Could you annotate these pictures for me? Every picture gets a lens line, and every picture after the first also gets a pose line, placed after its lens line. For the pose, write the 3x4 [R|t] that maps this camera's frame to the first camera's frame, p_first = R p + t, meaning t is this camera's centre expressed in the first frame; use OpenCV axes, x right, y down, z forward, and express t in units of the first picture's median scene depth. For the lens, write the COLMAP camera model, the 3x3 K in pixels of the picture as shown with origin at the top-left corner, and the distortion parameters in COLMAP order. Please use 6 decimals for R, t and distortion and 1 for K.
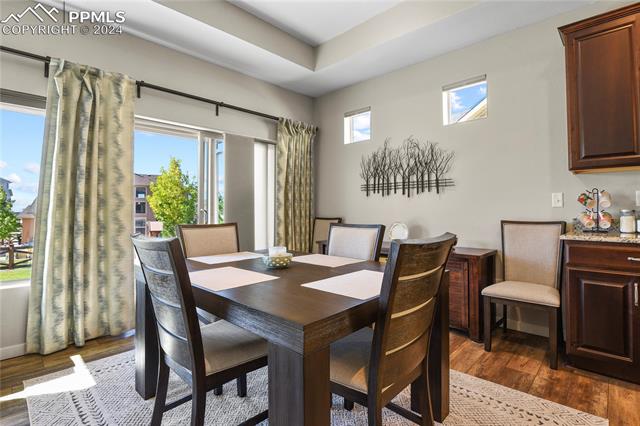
lens RADIAL K [[311.3, 0, 324.0], [0, 311.3, 204.3], [0, 0, 1]] dist [-0.008151, -0.002822]
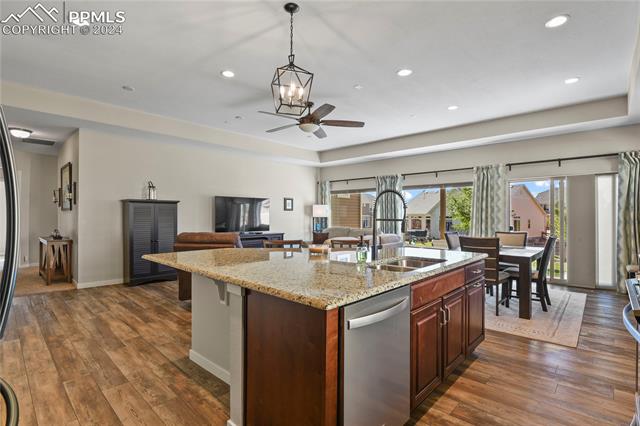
lens RADIAL K [[311.3, 0, 322.1], [0, 311.3, 213.4], [0, 0, 1]] dist [-0.008151, -0.002822]
pose [[0.006690, -0.006376, -0.999957, 1.621045], [0.016118, 0.999850, -0.006268, -0.068423], [0.999848, -0.016075, 0.006792, -0.314113]]
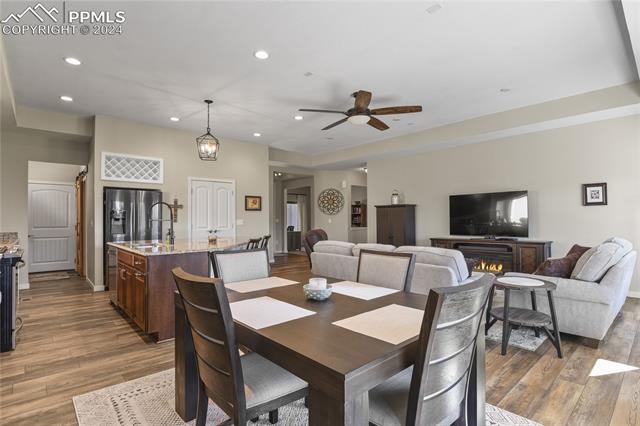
lens RADIAL K [[311.3, 0, 325.1], [0, 311.3, 214.6], [0, 0, 1]] dist [-0.008151, -0.002822]
pose [[-0.997422, 0.012731, 0.070621, -0.154224], [0.010401, 0.999392, -0.033266, -0.022842], [-0.071001, -0.032446, -0.996948, 1.314655]]
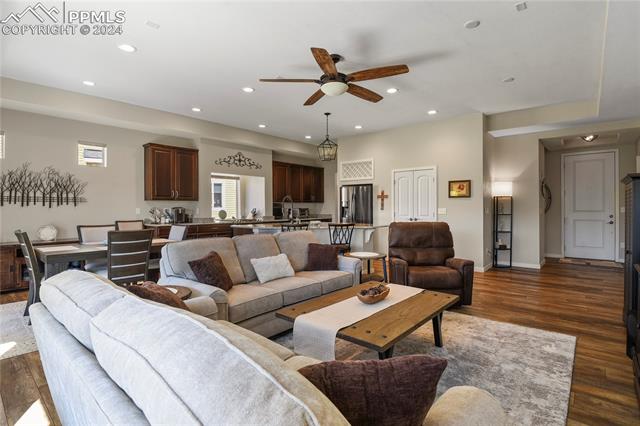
lens RADIAL K [[311.3, 0, 324.5], [0, 311.3, 209.2], [0, 0, 1]] dist [-0.008151, -0.002822]
pose [[-0.057756, -0.002912, 0.998326, -1.609618], [-0.018702, 0.999823, 0.001834, -0.056404], [-0.998156, -0.018565, -0.057801, -0.251736]]
